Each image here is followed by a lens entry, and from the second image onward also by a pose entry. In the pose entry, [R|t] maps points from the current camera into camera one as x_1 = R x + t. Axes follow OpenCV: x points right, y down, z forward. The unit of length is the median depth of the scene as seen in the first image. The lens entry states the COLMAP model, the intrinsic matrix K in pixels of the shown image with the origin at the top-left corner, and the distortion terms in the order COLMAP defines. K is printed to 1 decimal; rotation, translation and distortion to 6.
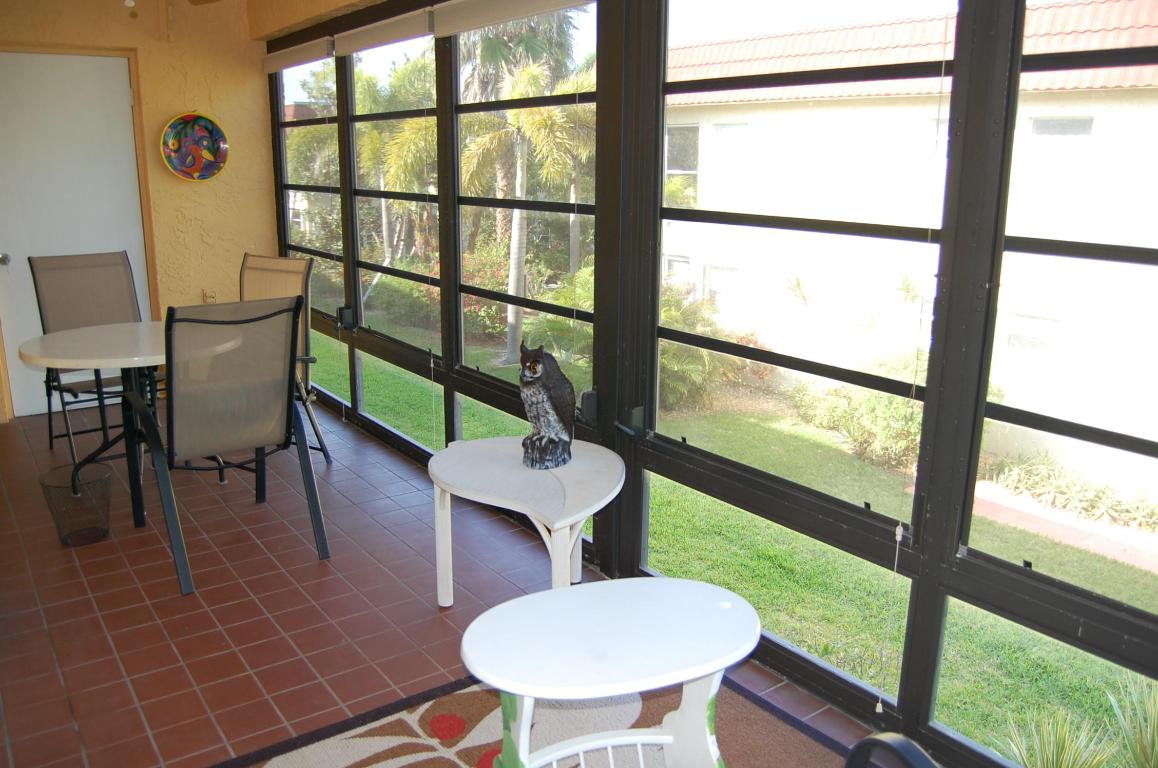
lens RADIAL K [[908.1, 0, 590.5], [0, 908.1, 386.6], [0, 0, 1]] dist [-0.094375, 0.037554]
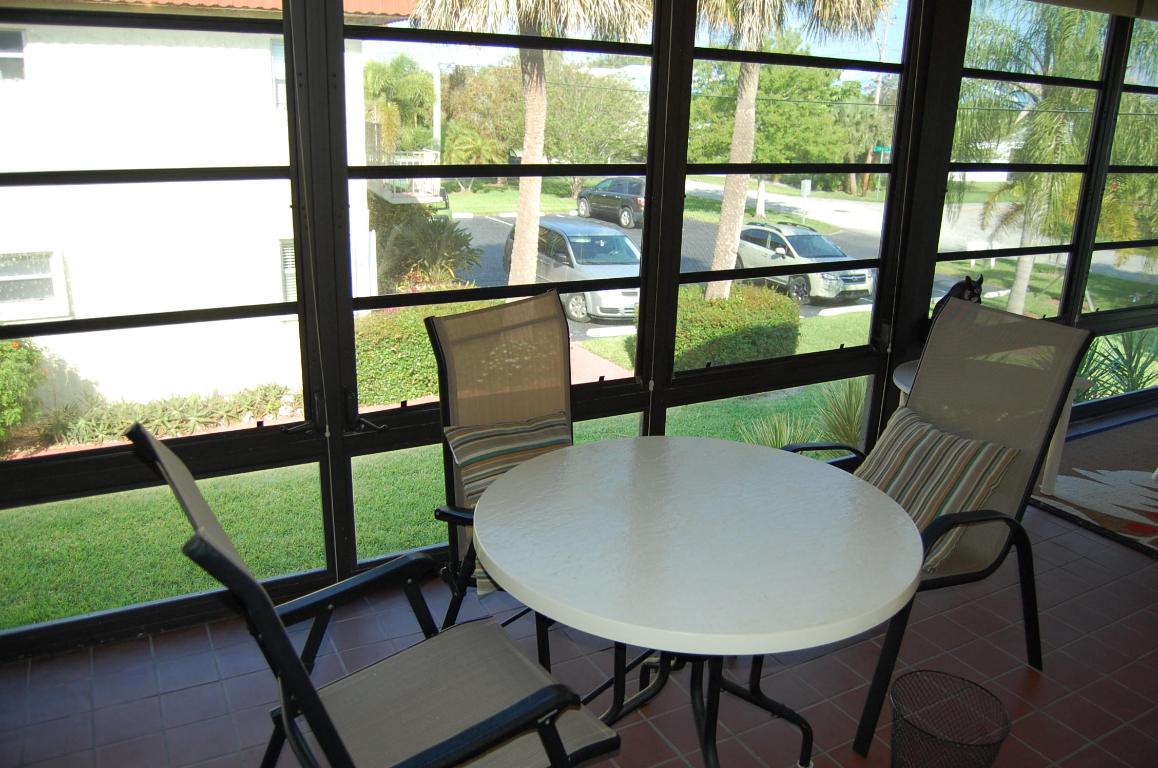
lens RADIAL K [[908.1, 0, 590.5], [0, 908.1, 386.6], [0, 0, 1]] dist [-0.094375, 0.037554]
pose [[0.128911, -0.309356, 0.942168, -1.248552], [0.209191, 0.937199, 0.279102, -0.345923], [-0.969341, 0.161114, 0.185529, 1.251576]]
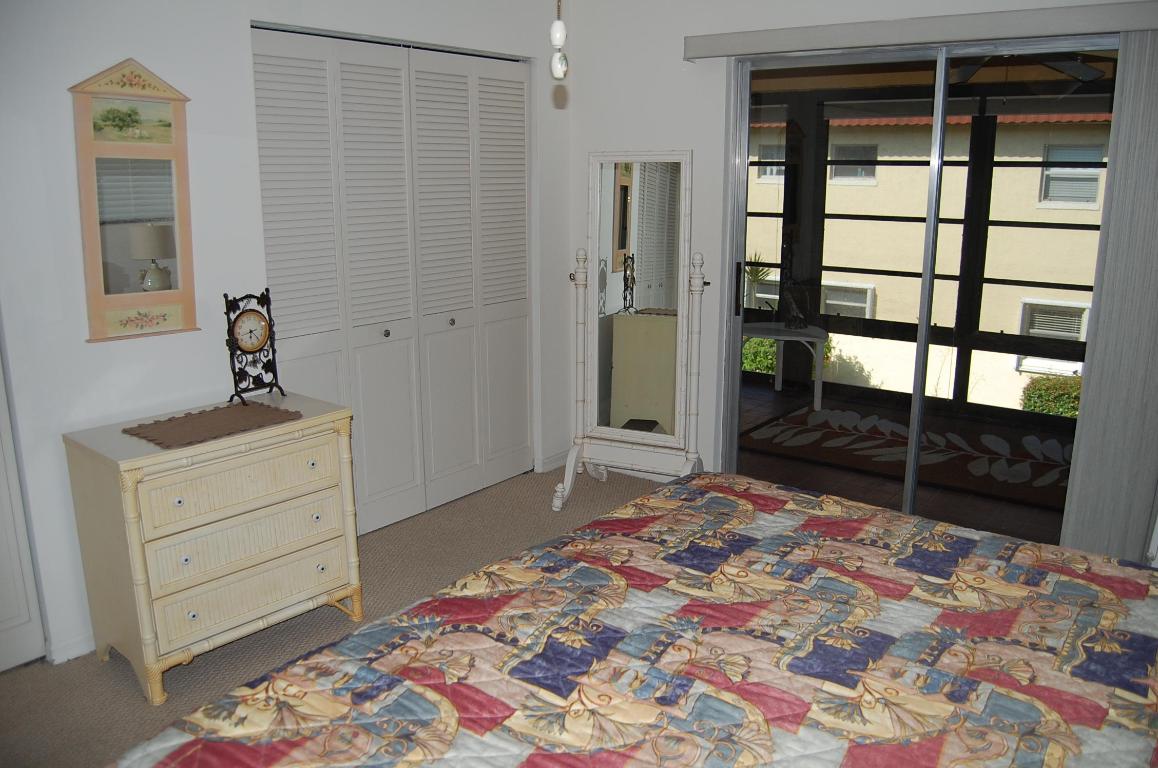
lens RADIAL K [[903.7, 0, 590.6], [0, 903.7, 385.2], [0, 0, 1]] dist [-0.096162, 0.037606]
pose [[0.961976, -0.068949, 0.264287, -1.075715], [0.072916, 0.997324, -0.005215, 0.197204], [-0.263221, 0.024287, 0.964430, -0.985065]]
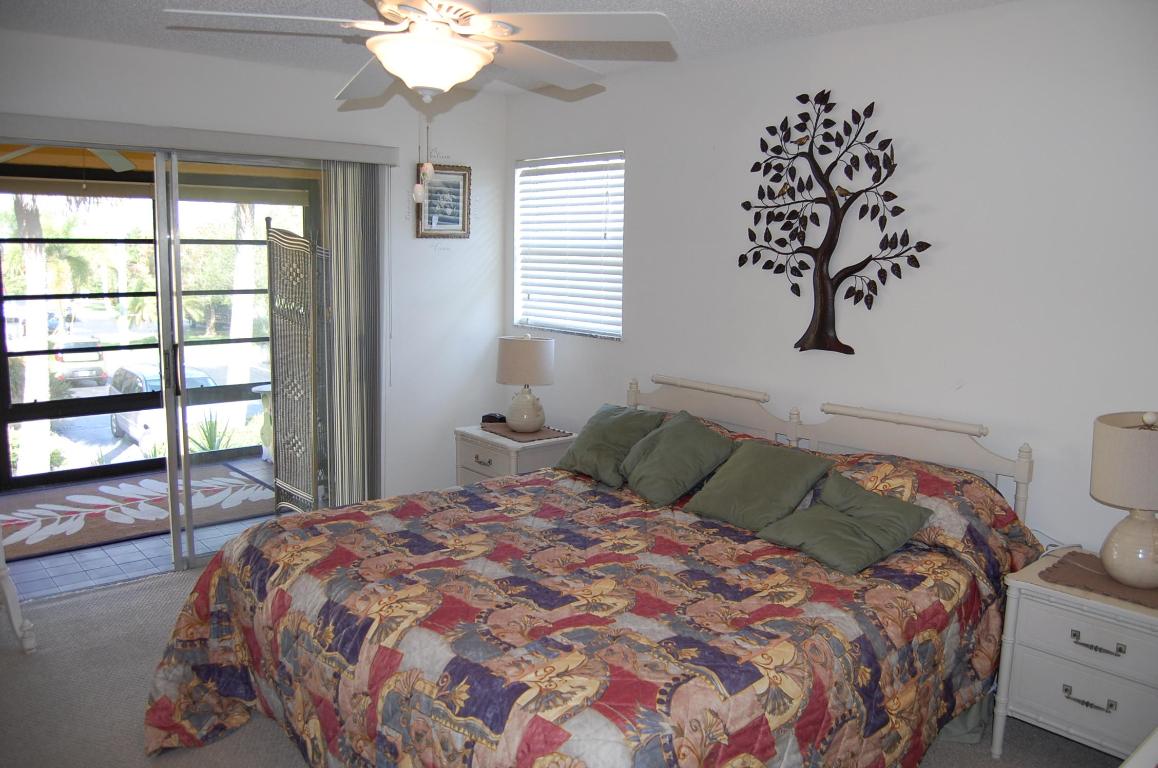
lens RADIAL K [[908.7, 0, 587.1], [0, 908.7, 386.3], [0, 0, 1]] dist [-0.089146, 0.031890]
pose [[-0.080765, -0.157675, 0.984183, -1.762257], [0.226263, 0.958731, 0.172165, 0.041937], [-0.970712, 0.236589, -0.041756, -0.487831]]
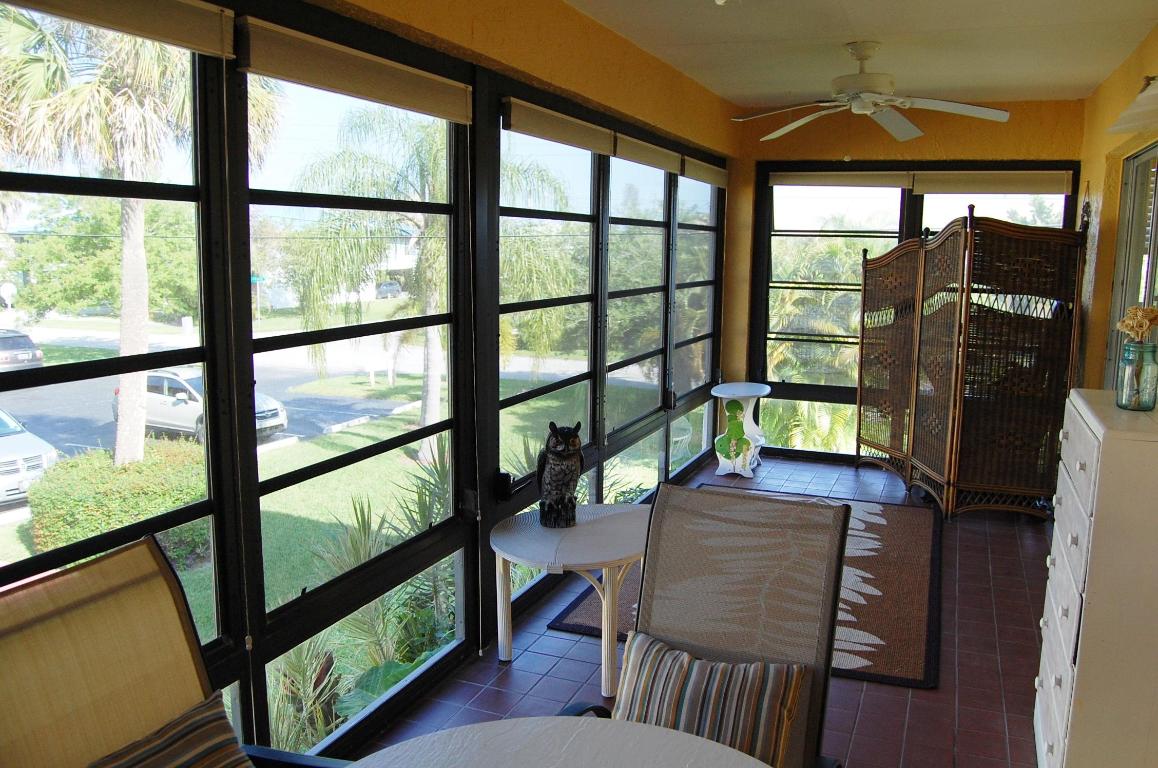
lens RADIAL K [[908.1, 0, 590.5], [0, 908.1, 386.6], [0, 0, 1]] dist [-0.094375, 0.037554]
pose [[-0.517197, -0.151363, 0.842375, -0.990837], [0.187643, 0.940237, 0.284156, -0.399130], [-0.835043, 0.305030, -0.457886, 1.415730]]
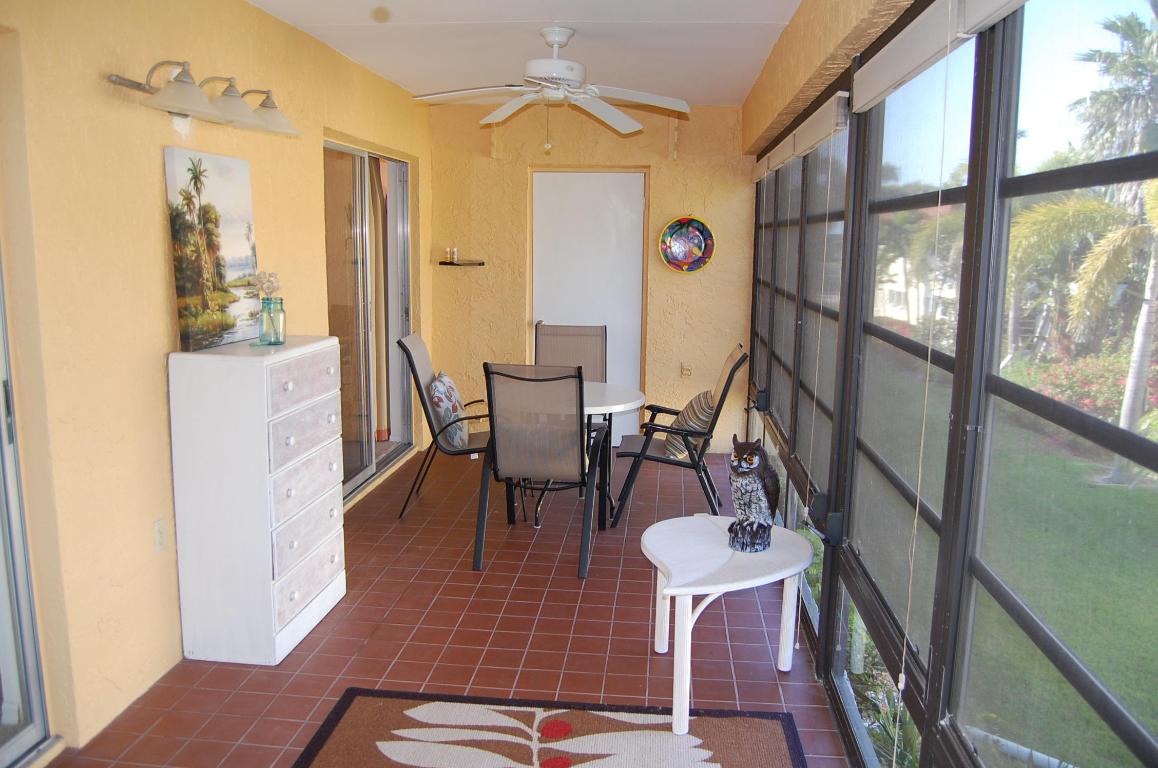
lens RADIAL K [[903.7, 0, 590.6], [0, 903.7, 385.2], [0, 0, 1]] dist [-0.096162, 0.037606]
pose [[0.748127, 0.105462, -0.655121, 0.489948], [-0.167337, 0.985365, -0.032469, -0.038490], [0.642109, 0.133917, 0.754826, 0.044031]]
